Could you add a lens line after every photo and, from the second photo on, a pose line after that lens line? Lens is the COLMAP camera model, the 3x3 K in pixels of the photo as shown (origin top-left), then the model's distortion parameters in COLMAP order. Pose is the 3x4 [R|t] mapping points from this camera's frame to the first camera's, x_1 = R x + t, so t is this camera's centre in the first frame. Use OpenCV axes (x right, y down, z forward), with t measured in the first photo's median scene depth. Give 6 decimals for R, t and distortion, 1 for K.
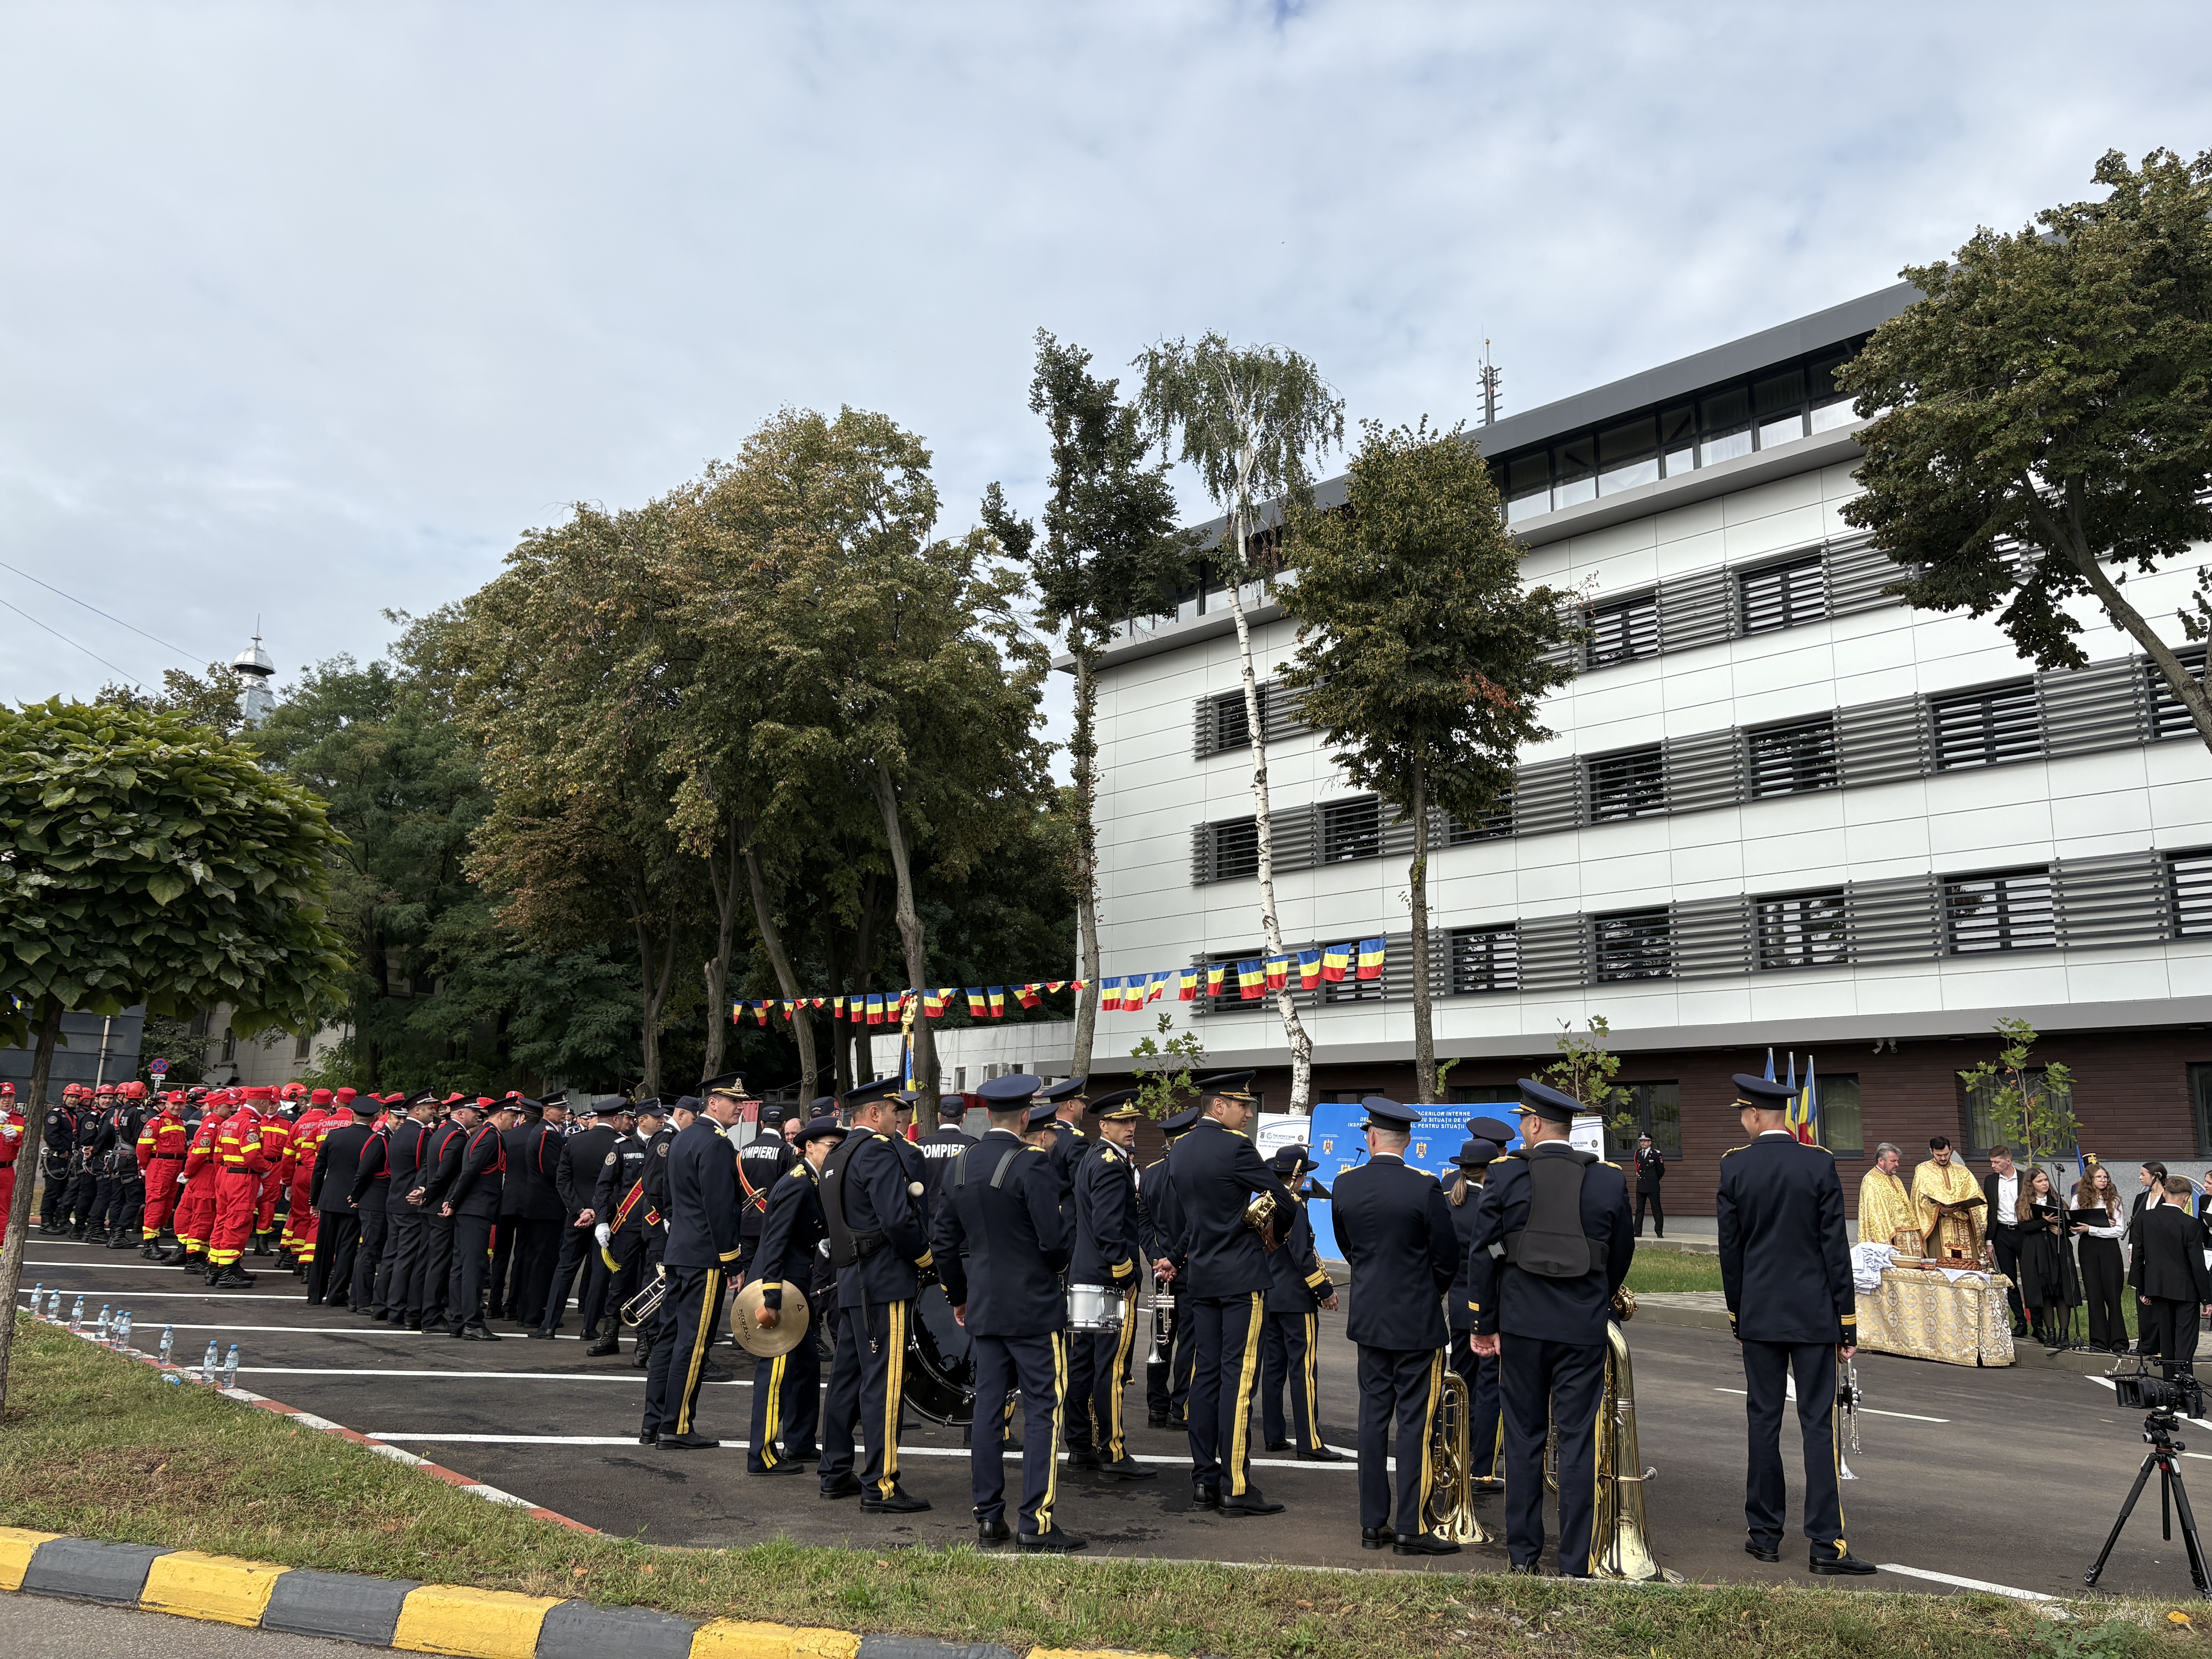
lens RADIAL K [[1681.9, 0, 1123.2], [0, 1681.9, 825.4], [0, 0, 1]] dist [0.036756, -0.037017]
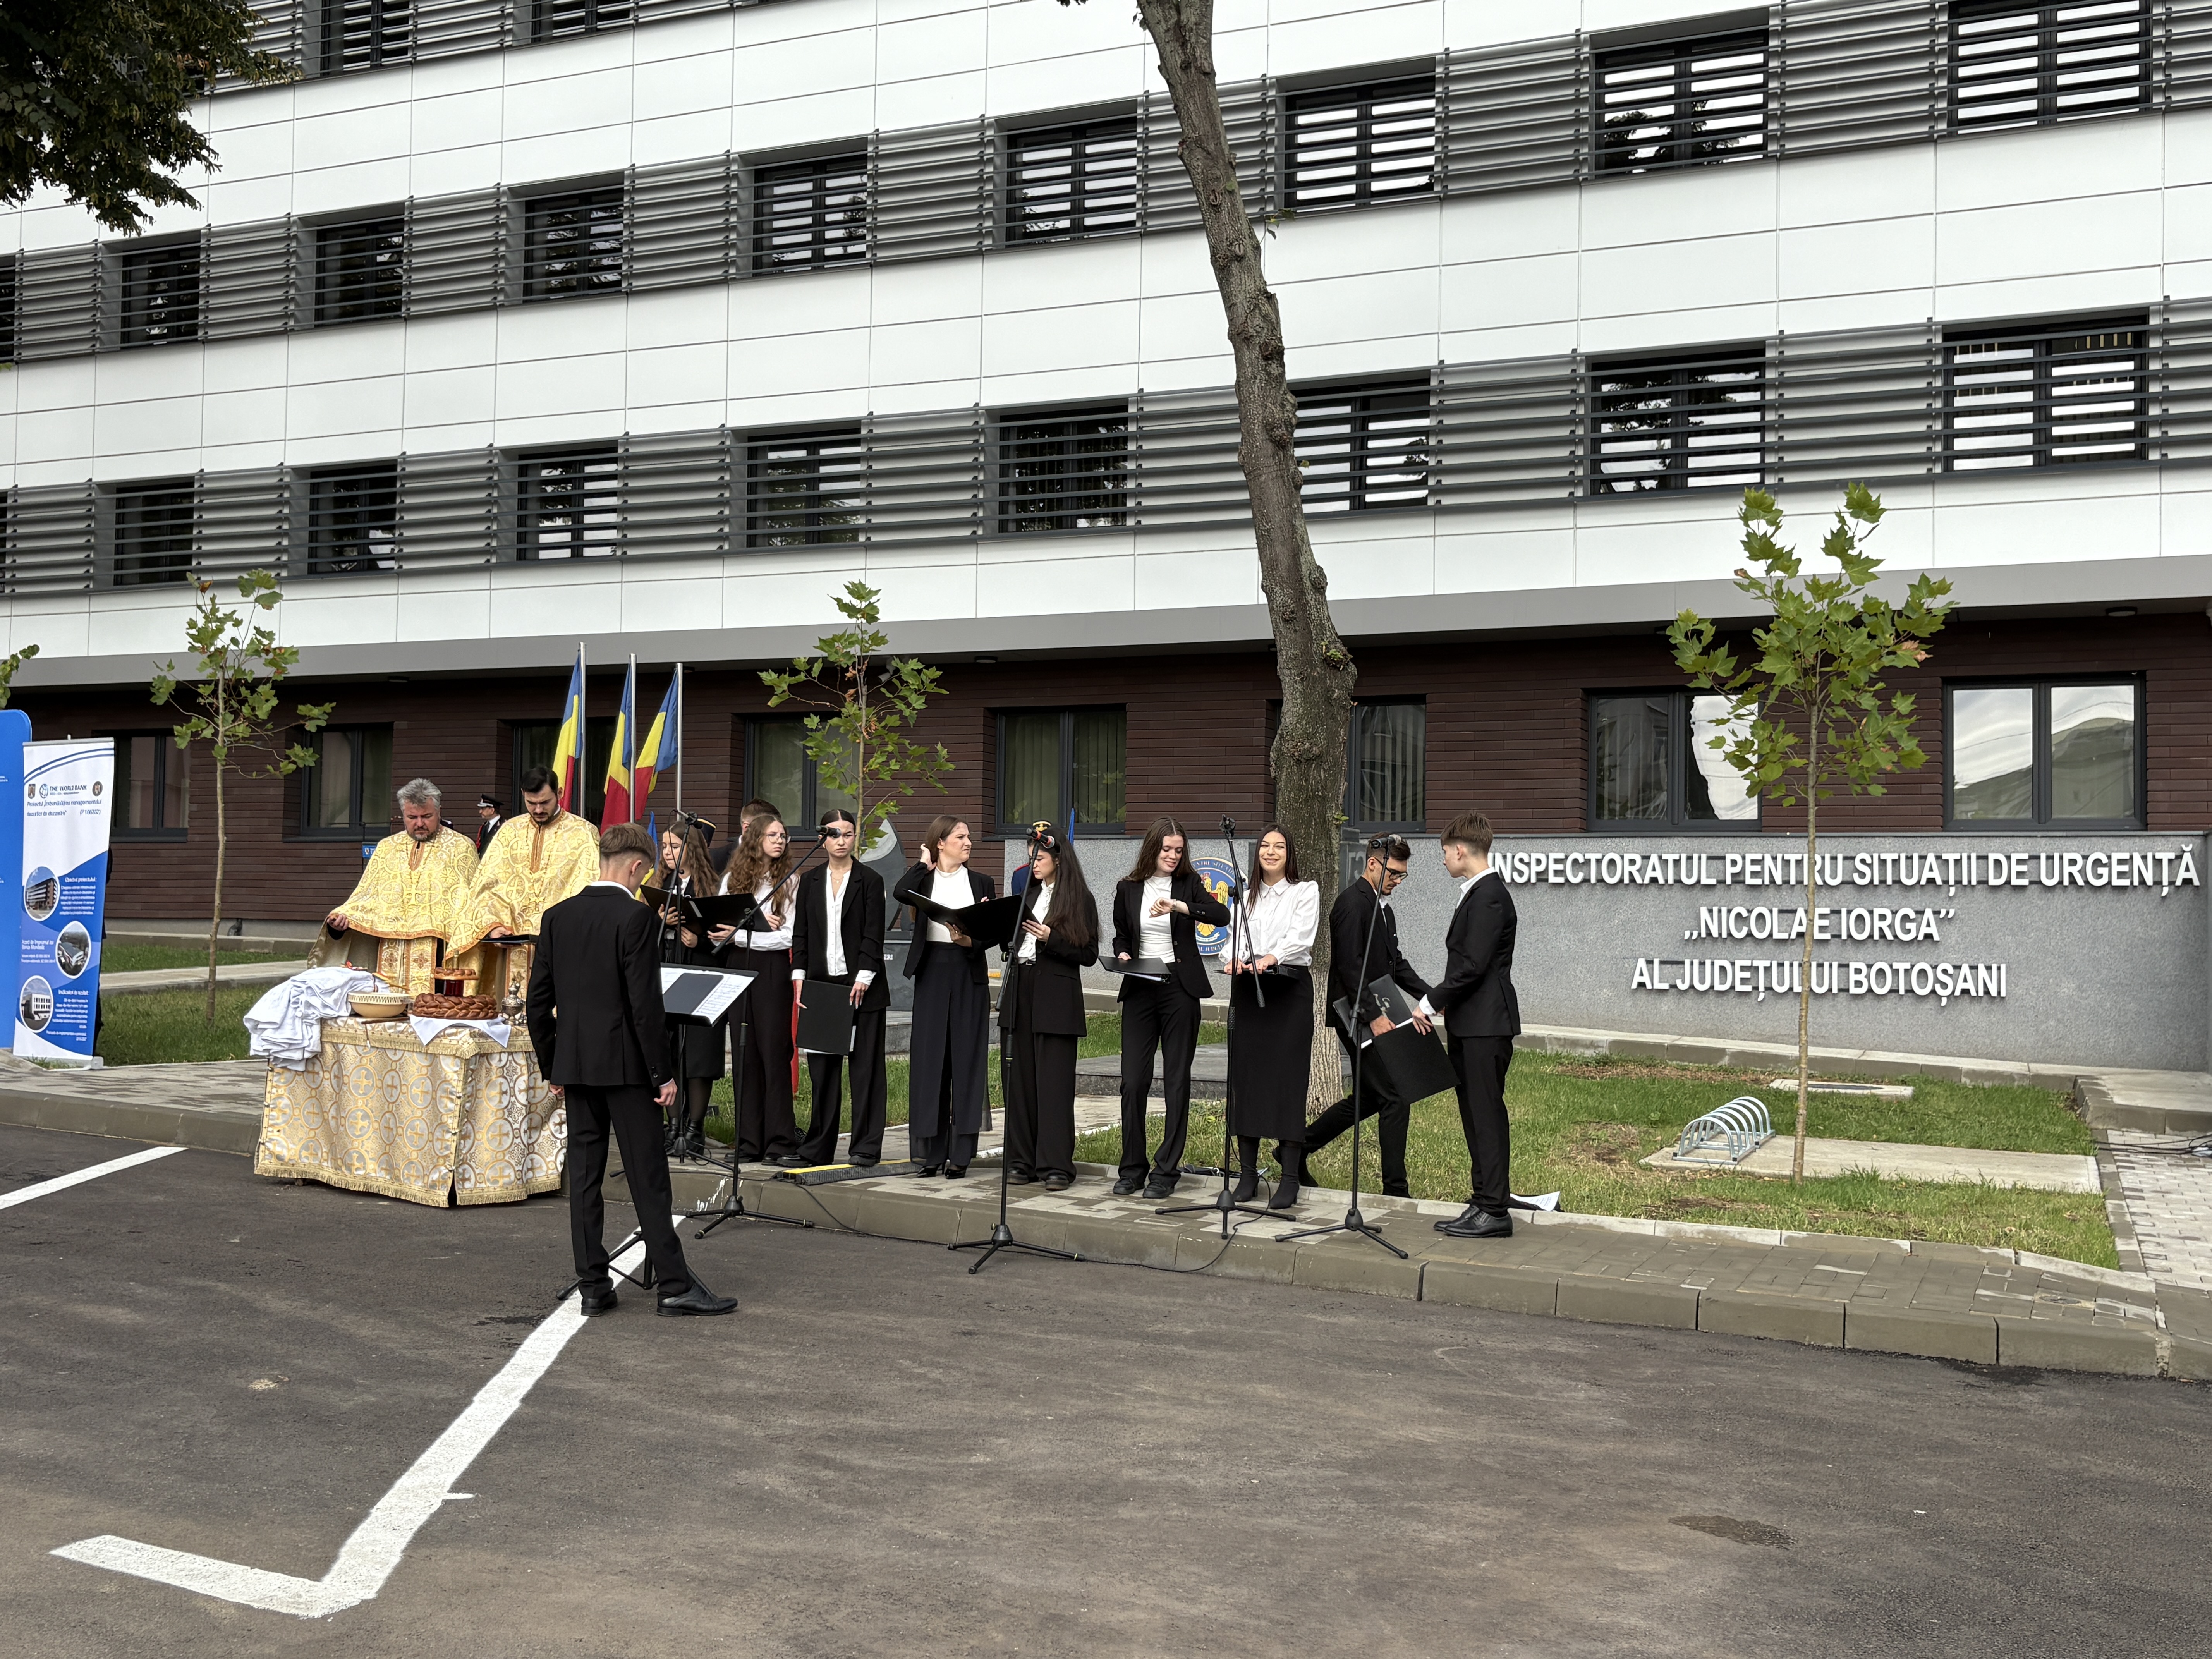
lens RADIAL K [[2165.7, 0, 1110.9], [0, 2165.7, 865.4], [0, 0, 1]] dist [0.041700, -0.010644]
pose [[0.935118, 0.004198, 0.354313, 0.223751], [-0.073624, 0.980409, 0.182694, 0.043706], [-0.346605, -0.196926, 0.917107, 0.179052]]
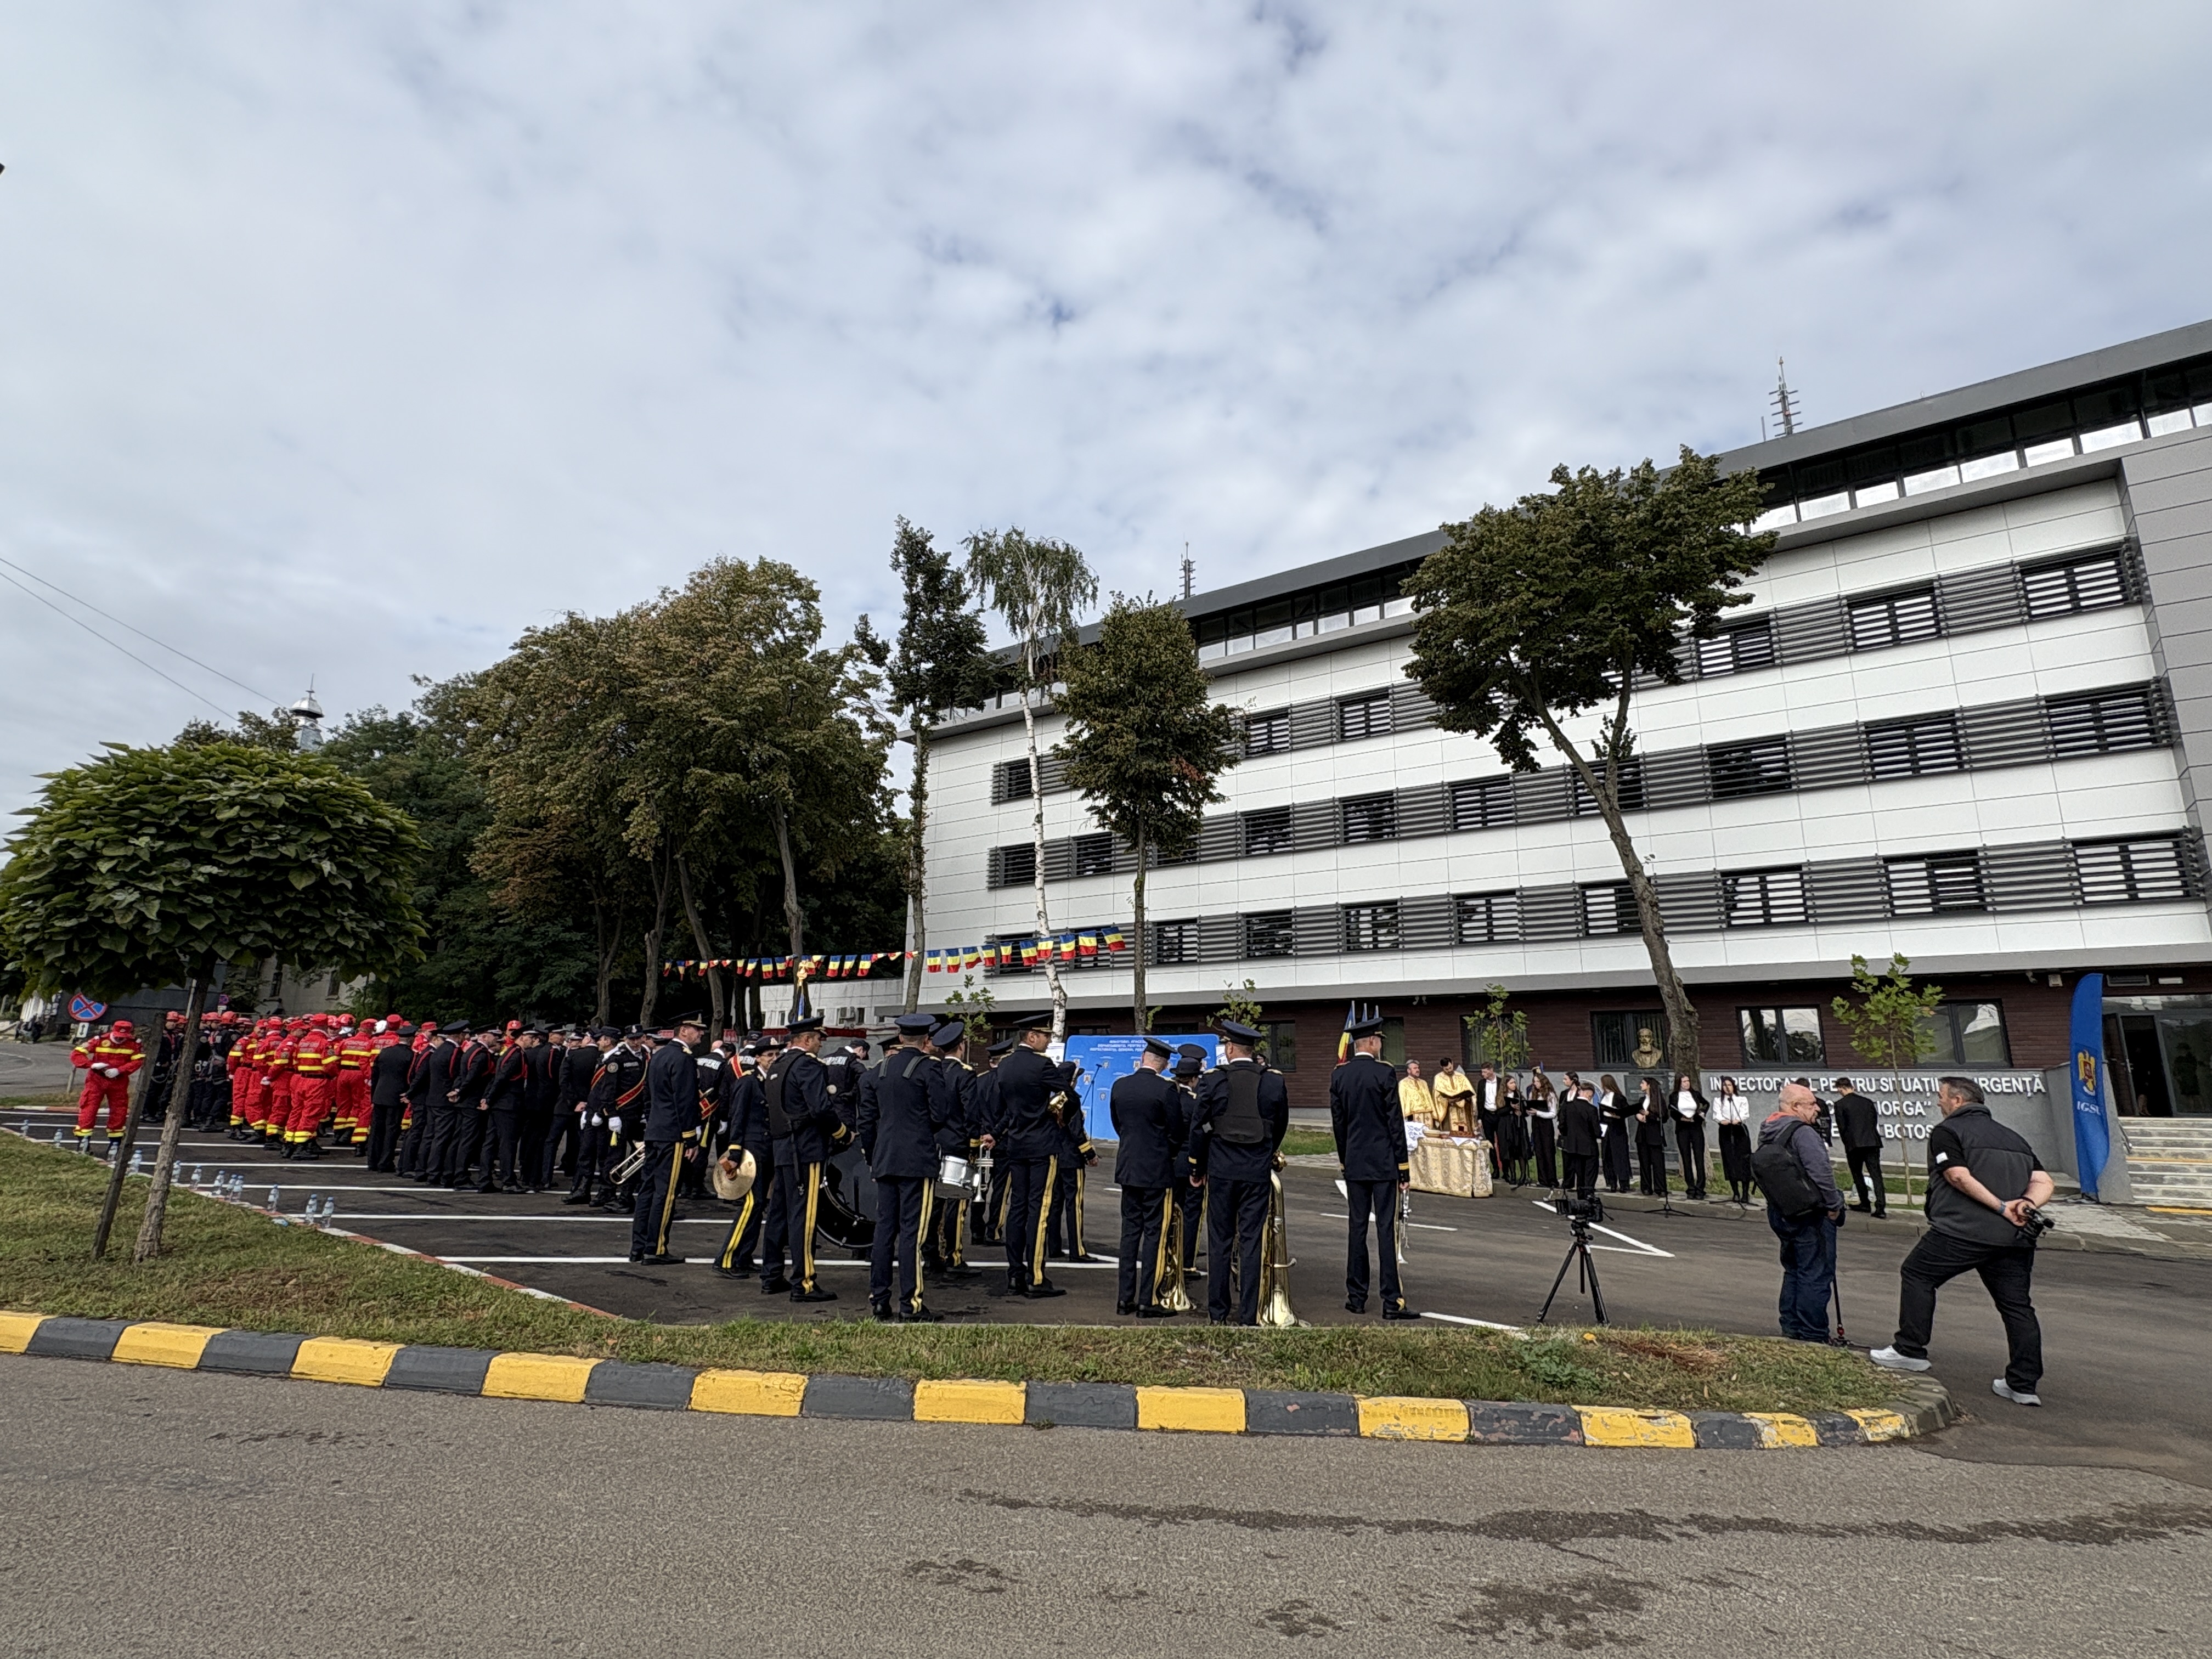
lens RADIAL K [[1125.4, 0, 1108.4], [0, 1125.4, 820.9], [0, 0, 1]] dist [-0.006967, -0.000954]
pose [[0.987597, 0.035081, 0.153038, -0.009655], [-0.031373, 0.999154, -0.026582, -0.001933], [-0.153841, 0.021451, 0.987863, -0.011659]]
